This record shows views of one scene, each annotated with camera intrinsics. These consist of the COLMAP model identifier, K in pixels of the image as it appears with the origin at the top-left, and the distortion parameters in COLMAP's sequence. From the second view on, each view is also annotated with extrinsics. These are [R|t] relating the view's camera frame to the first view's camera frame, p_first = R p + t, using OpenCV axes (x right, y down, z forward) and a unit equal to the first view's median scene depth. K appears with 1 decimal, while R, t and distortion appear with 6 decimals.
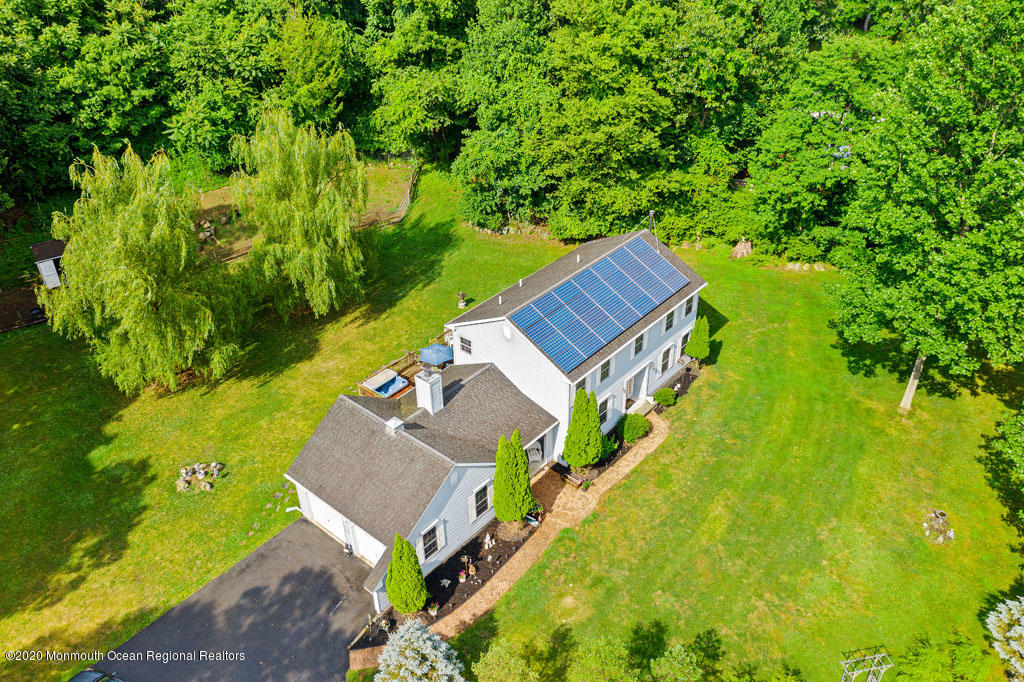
lens RADIAL K [[812.0, 0, 512.0], [0, 812.0, 341.0], [0, 0, 1]] dist [-0.005521, 0.001149]
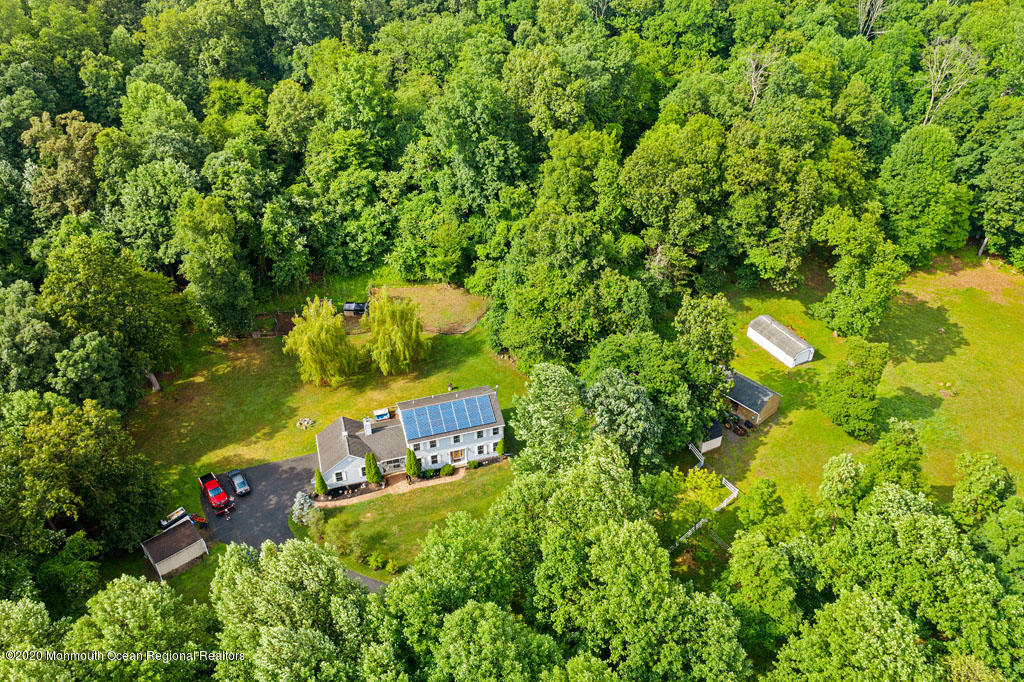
lens RADIAL K [[812.0, 0, 512.0], [0, 812.0, 341.0], [0, 0, 1]] dist [-0.005521, 0.001149]
pose [[0.838397, 0.324824, -0.437698, 0.994585], [-0.299380, 0.945481, 0.128207, -0.499042], [0.455480, 0.023550, 0.889935, -0.853548]]
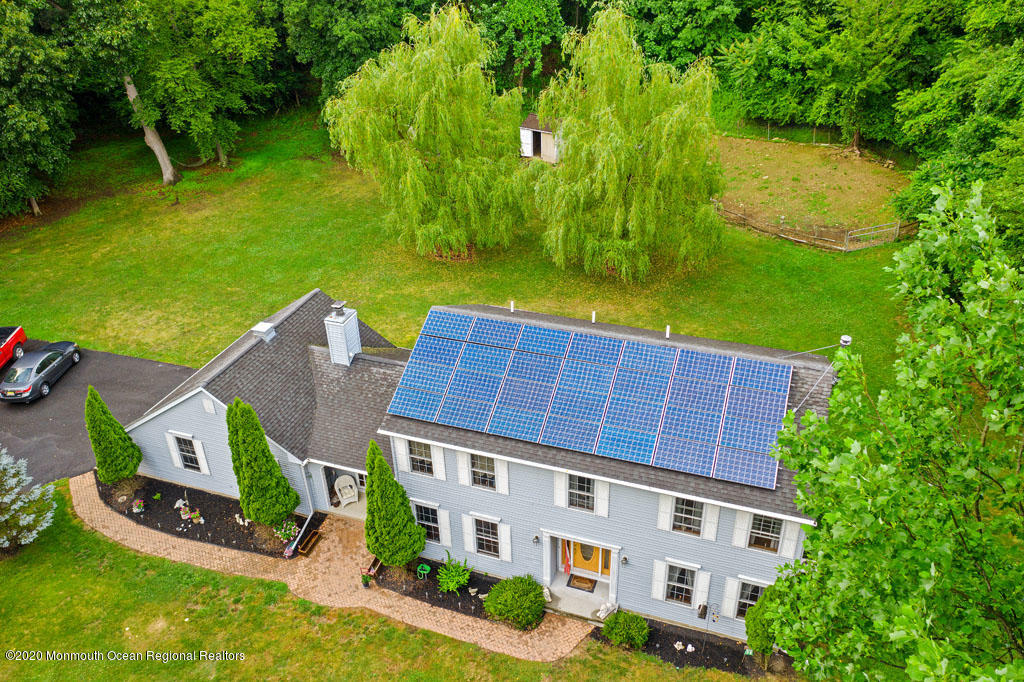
lens RADIAL K [[812.0, 0, 512.0], [0, 812.0, 341.0], [0, 0, 1]] dist [-0.005521, 0.001149]
pose [[0.358364, 0.496091, -0.790866, 0.414665], [-0.493000, 0.819943, 0.290938, -0.172143], [0.792797, 0.285635, 0.538410, 0.505583]]
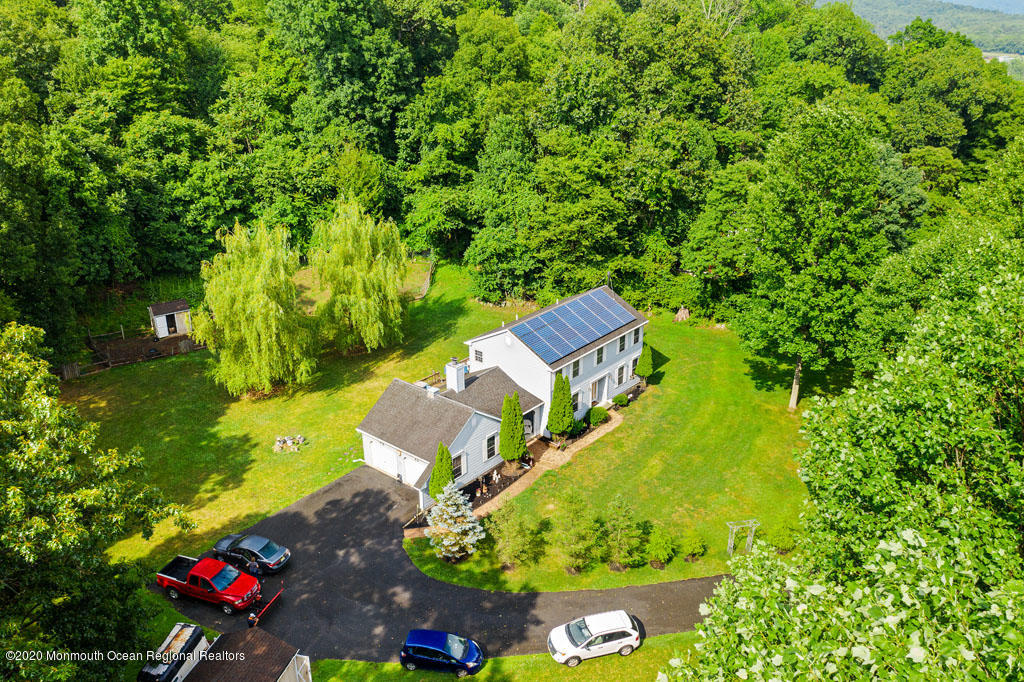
lens RADIAL K [[812.0, 0, 512.0], [0, 812.0, 341.0], [0, 0, 1]] dist [-0.005521, 0.001149]
pose [[0.999896, 0.004871, 0.013611, -0.014311], [-0.002274, 0.982799, -0.184666, 0.192186], [-0.014276, 0.184616, 0.982707, -0.324578]]
